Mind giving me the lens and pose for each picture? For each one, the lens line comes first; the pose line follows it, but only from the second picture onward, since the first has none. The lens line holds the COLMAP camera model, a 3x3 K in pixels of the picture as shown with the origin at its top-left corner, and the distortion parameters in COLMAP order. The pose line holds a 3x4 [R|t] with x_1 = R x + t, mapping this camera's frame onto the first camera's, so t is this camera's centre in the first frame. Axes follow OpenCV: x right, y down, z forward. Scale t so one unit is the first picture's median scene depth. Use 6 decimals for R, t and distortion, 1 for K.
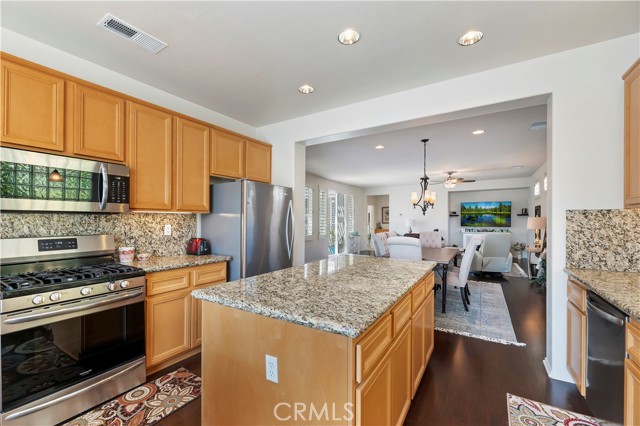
lens RADIAL K [[261.5, 0, 320.6], [0, 261.5, 218.5], [0, 0, 1]] dist [-0.014016, 0.002722]
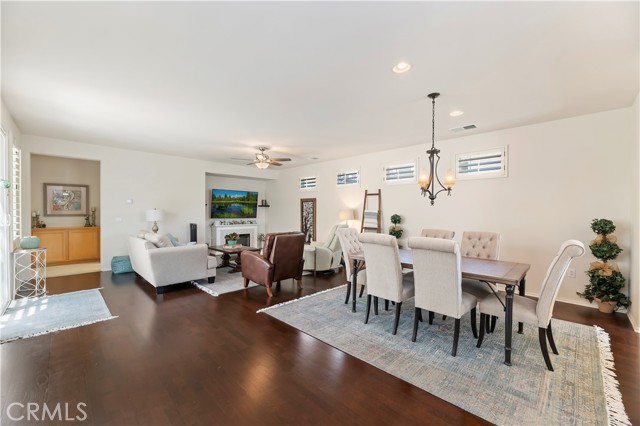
lens RADIAL K [[261.5, 0, 324.9], [0, 261.5, 213.7], [0, 0, 1]] dist [-0.014016, 0.002722]
pose [[0.222937, -0.000514, 0.974833, -0.169029], [-0.007302, 0.999971, 0.002197, 0.012071], [-0.974805, -0.007608, 0.222927, 0.497764]]
